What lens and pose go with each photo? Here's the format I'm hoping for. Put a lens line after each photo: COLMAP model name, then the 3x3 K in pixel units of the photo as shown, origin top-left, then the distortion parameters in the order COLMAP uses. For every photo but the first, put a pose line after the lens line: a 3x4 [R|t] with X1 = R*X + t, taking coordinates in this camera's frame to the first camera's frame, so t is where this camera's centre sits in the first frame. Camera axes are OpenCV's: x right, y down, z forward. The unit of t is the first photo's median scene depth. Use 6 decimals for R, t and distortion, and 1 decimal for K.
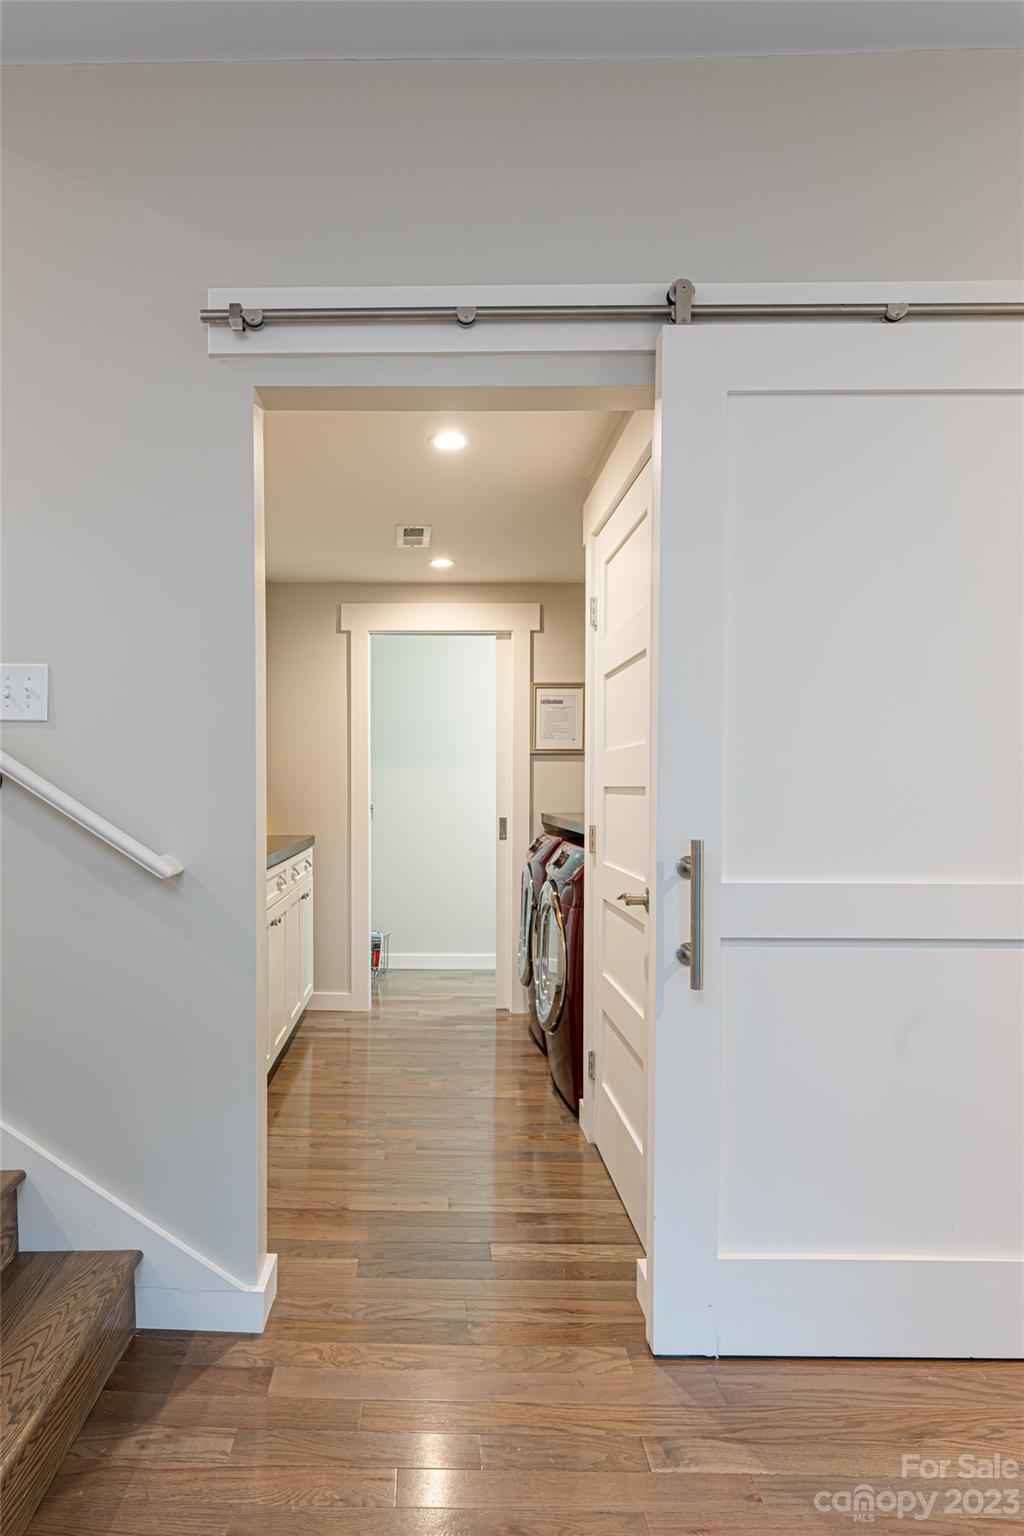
lens RADIAL K [[757.2, 0, 512.5], [0, 757.2, 764.6], [0, 0, 1]] dist [0.001923, 0.000105]
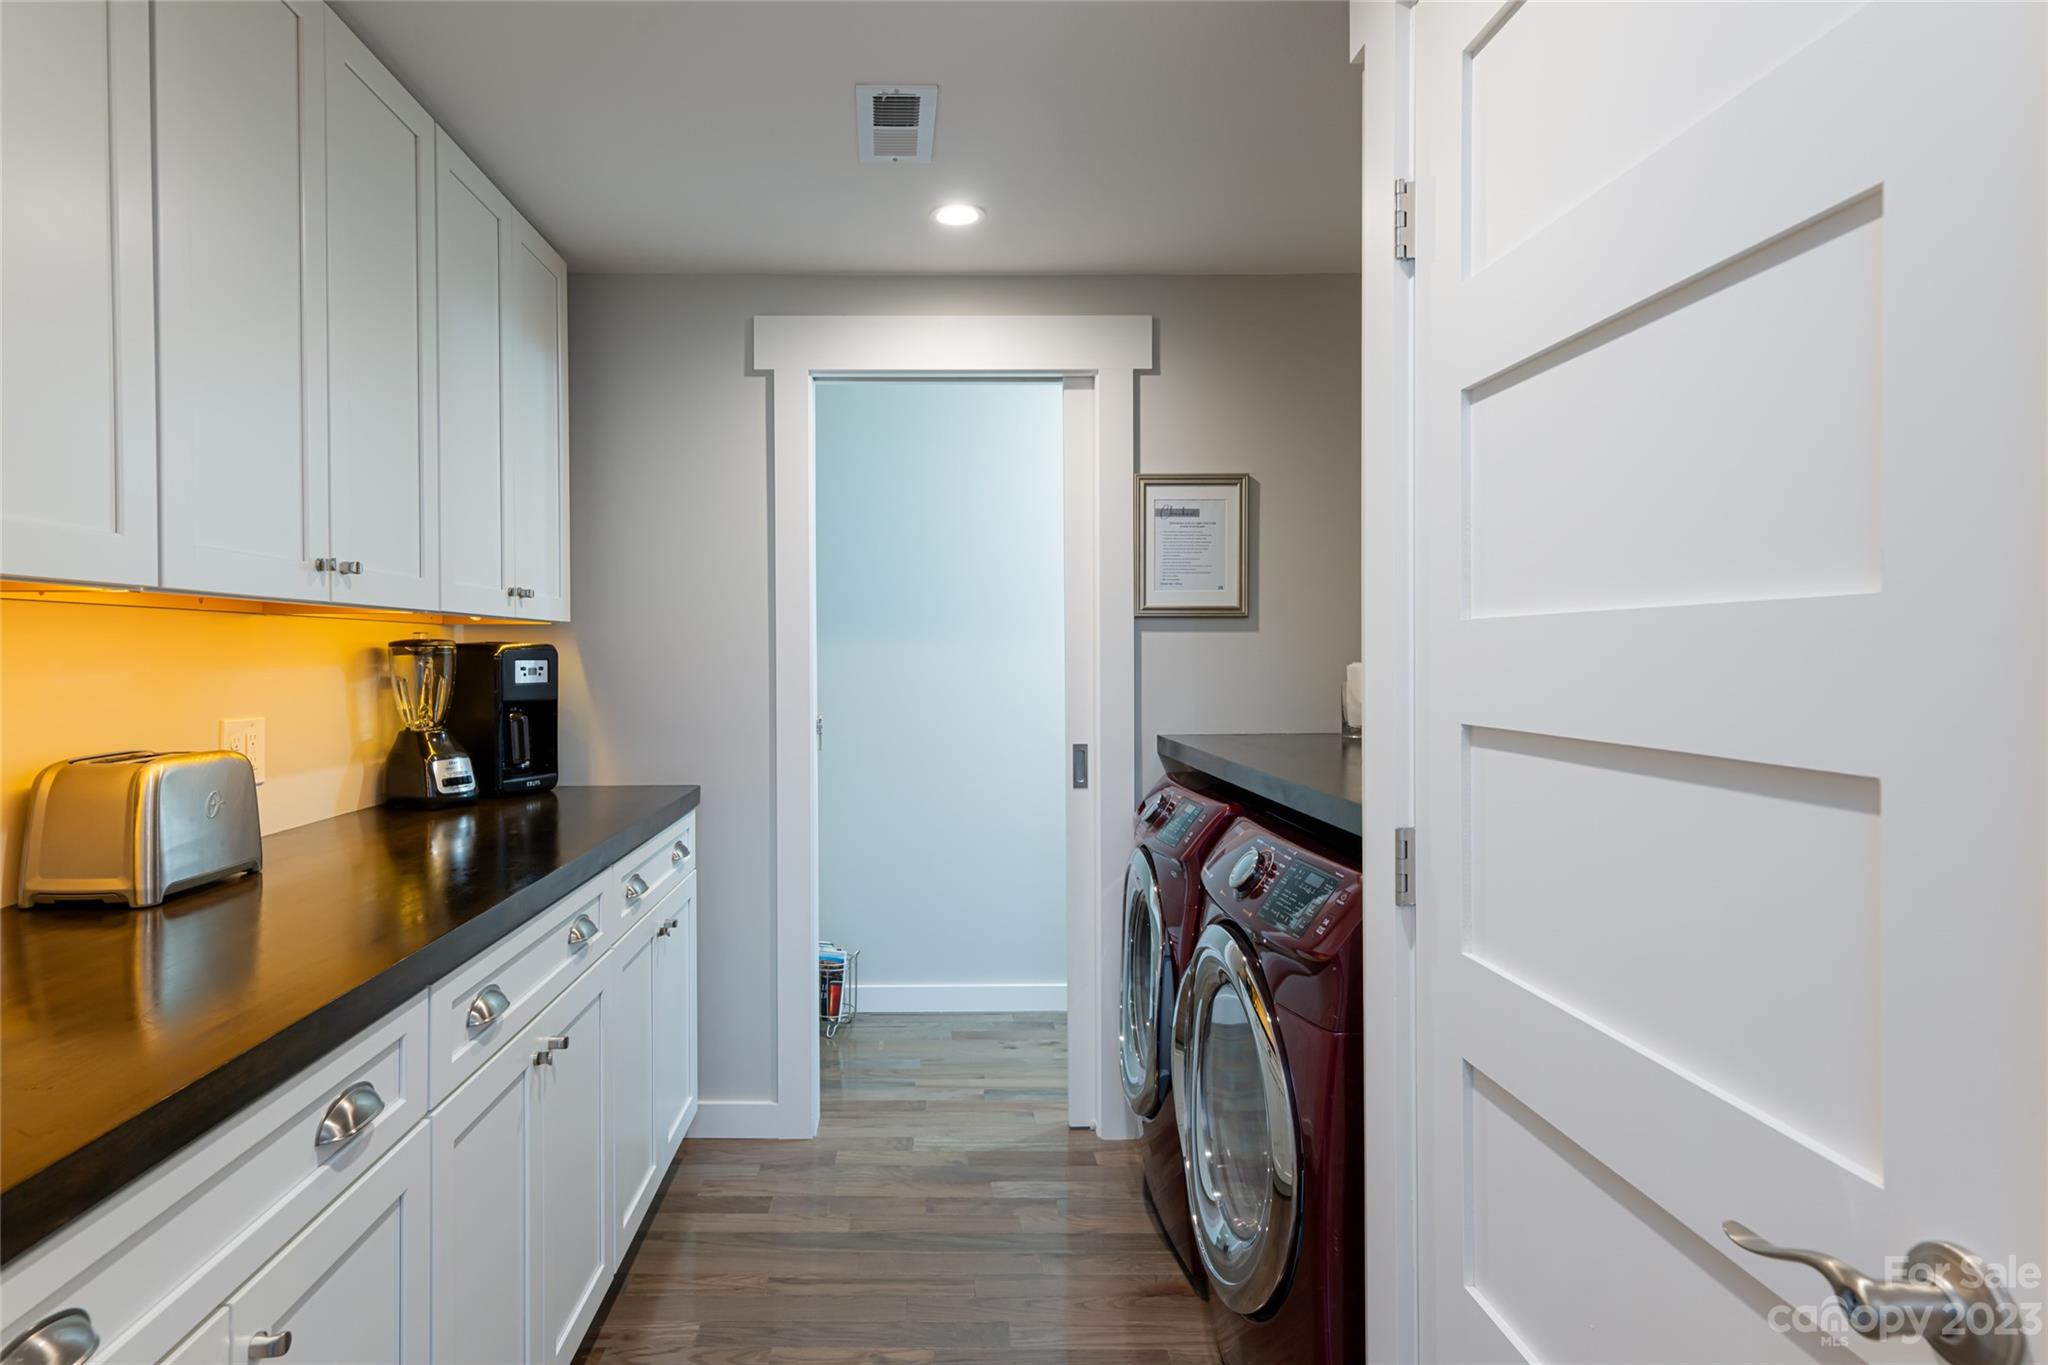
lens RADIAL K [[1061.2, 0, 1029.4], [0, 1061.2, 632.4], [0, 0, 1]] dist [-0.001644, -0.000092]
pose [[0.999898, -0.004795, -0.013443, -0.037089], [0.004880, 0.999968, 0.006288, -0.008859], [0.013412, -0.006353, 0.999890, 0.304487]]
